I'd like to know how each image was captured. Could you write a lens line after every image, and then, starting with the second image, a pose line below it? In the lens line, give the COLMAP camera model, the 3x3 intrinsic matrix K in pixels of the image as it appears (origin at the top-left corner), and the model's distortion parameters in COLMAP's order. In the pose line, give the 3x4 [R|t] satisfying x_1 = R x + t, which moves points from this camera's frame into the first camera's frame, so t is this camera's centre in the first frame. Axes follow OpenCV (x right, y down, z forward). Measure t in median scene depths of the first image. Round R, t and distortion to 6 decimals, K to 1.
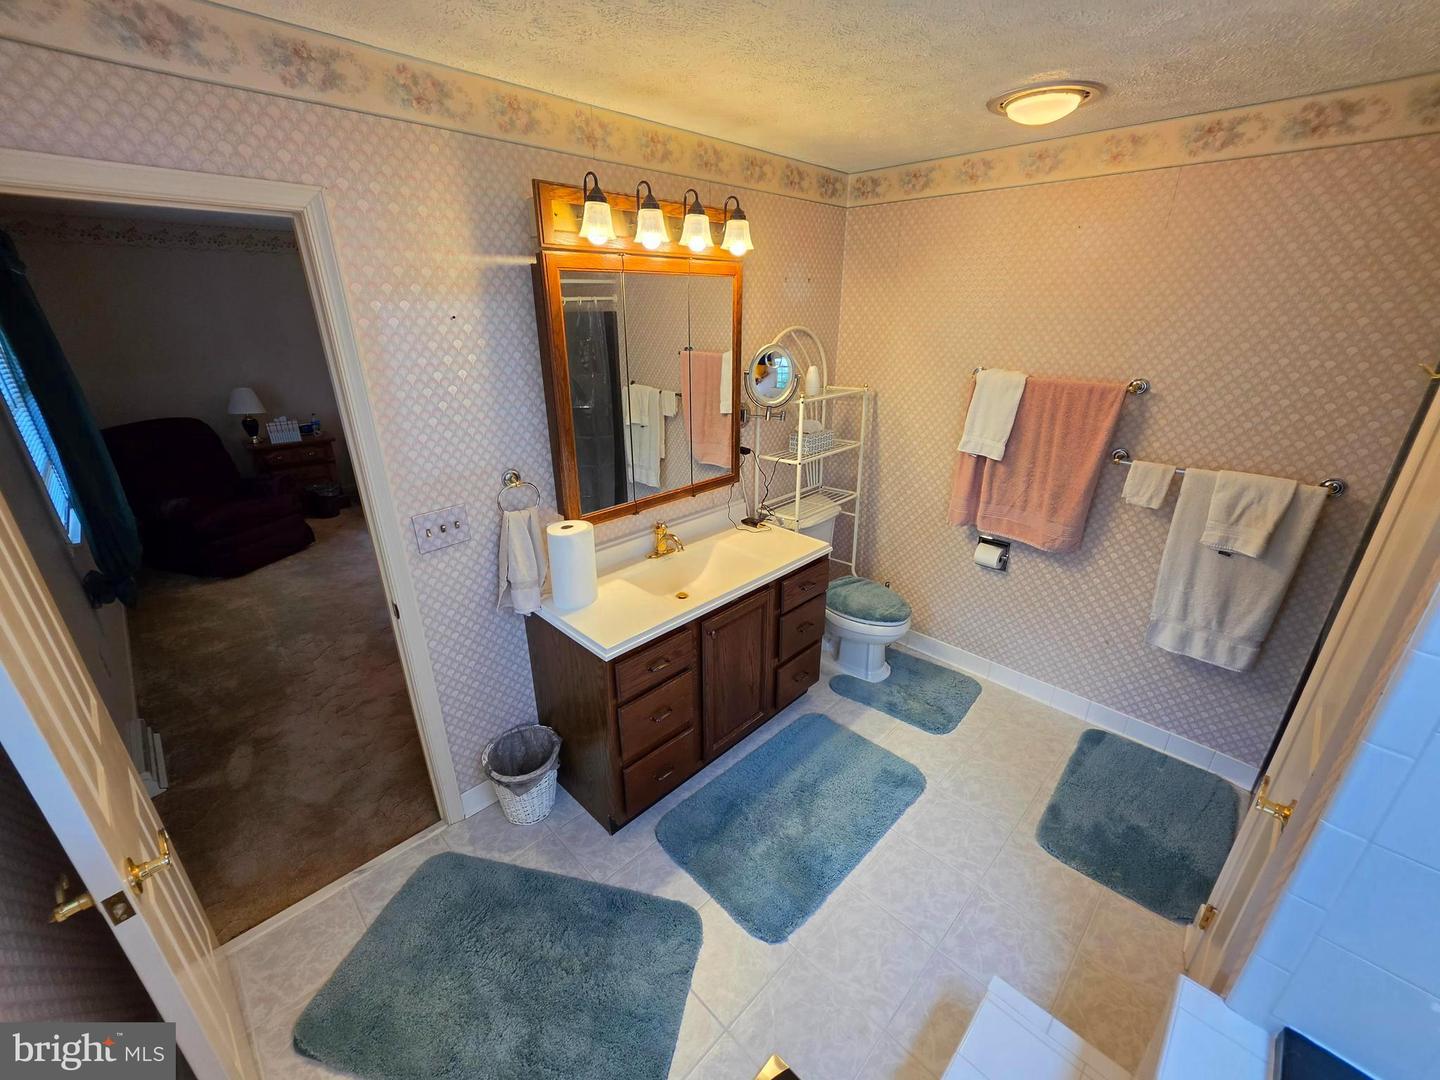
lens RADIAL K [[583.4, 0, 720.0], [0, 583.4, 540.0], [0, 0, 1]] dist [-0.001123, 0.000657]
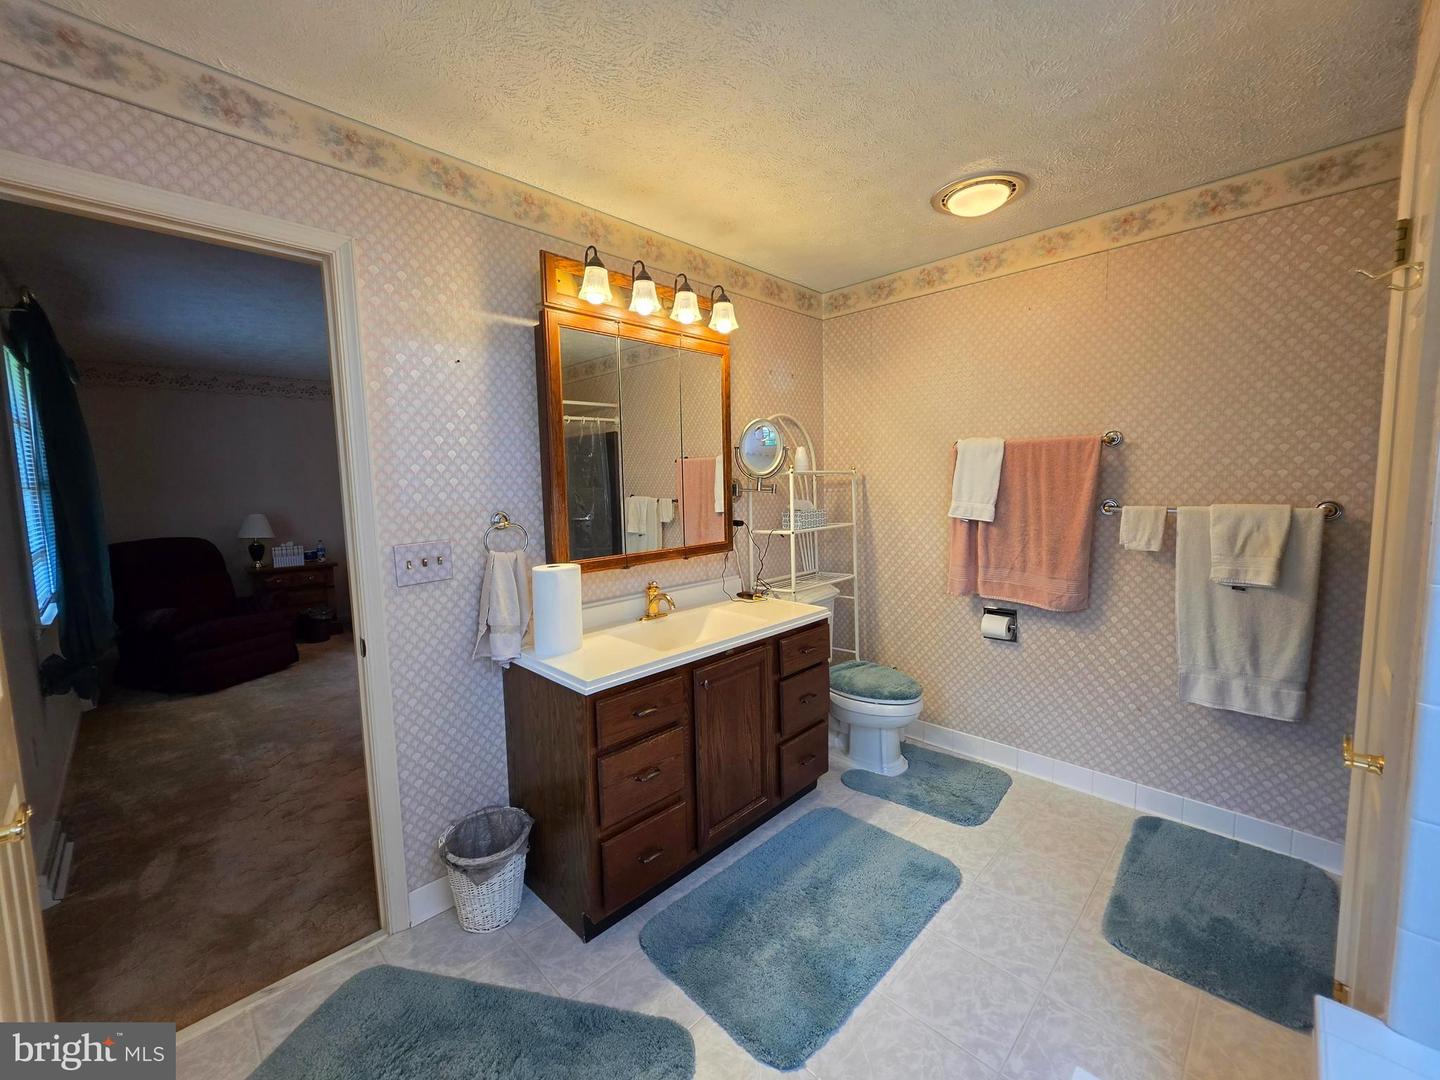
lens RADIAL K [[581.0, 0, 720.9], [0, 581.0, 532.5], [0, 0, 1]] dist [-0.000954, 0.000292]
pose [[0.999775, -0.021192, 0.000248, 0.014589], [0.020389, 0.958550, -0.284193, 0.170339], [0.005785, 0.284134, 0.958767, 0.048509]]
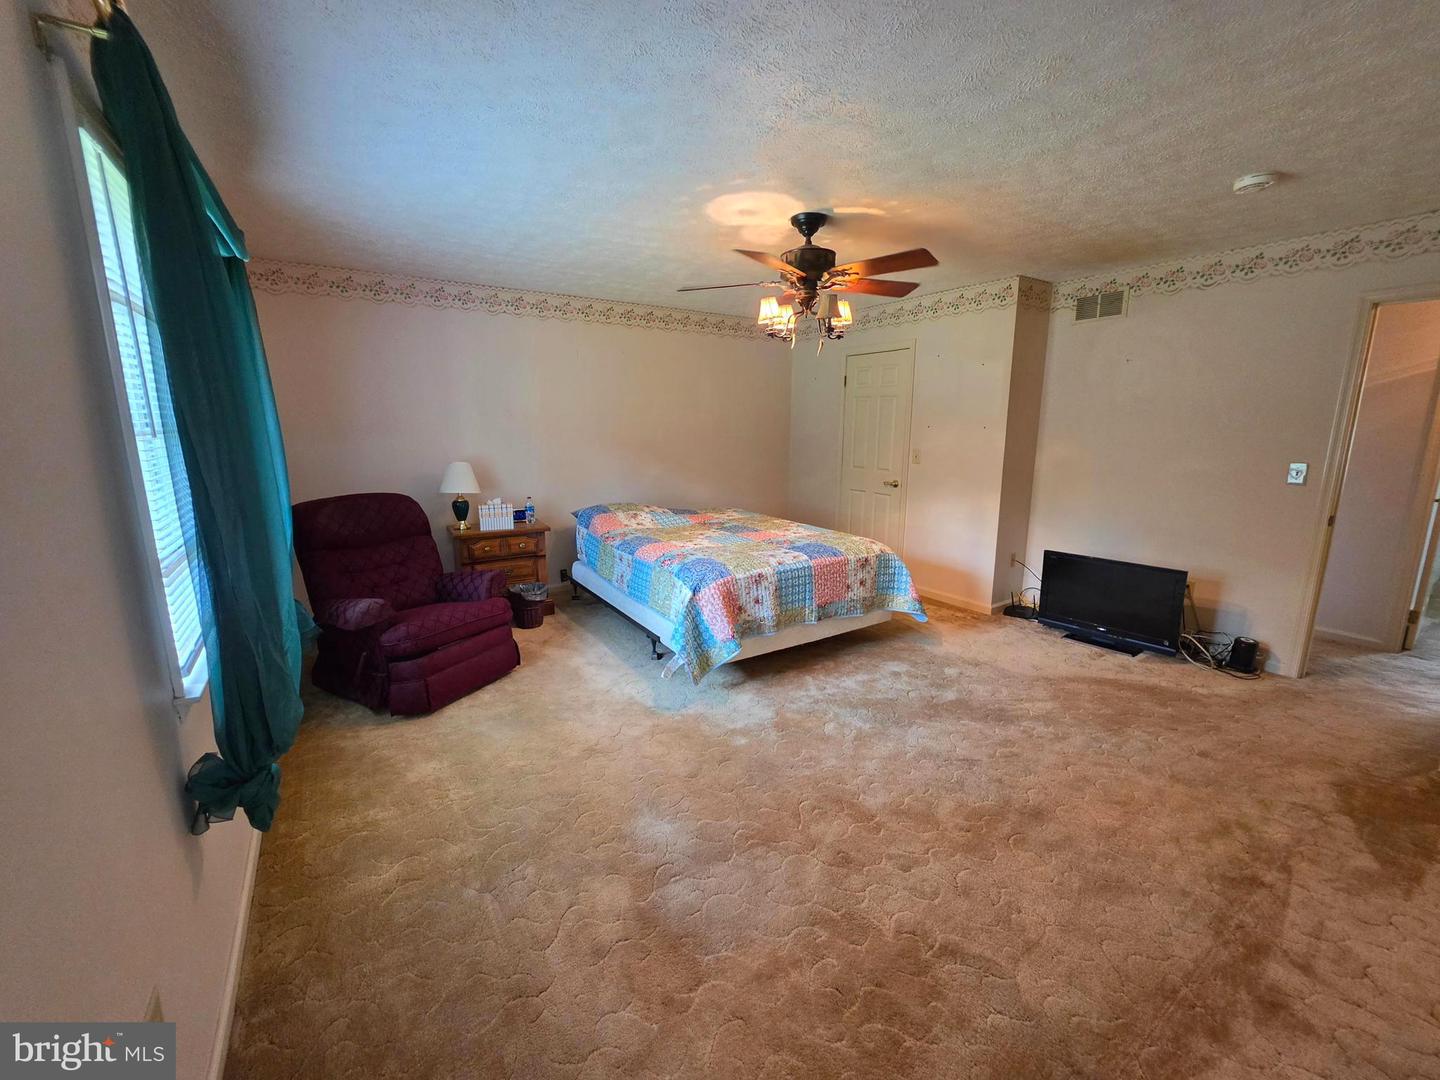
lens RADIAL K [[581.0, 0, 720.9], [0, 581.0, 532.5], [0, 0, 1]] dist [-0.000954, 0.000292]
pose [[0.979441, 0.036054, -0.198482, -0.619127], [-0.073351, 0.980202, -0.183912, -0.086559], [0.187921, 0.194690, 0.962695, 0.634839]]
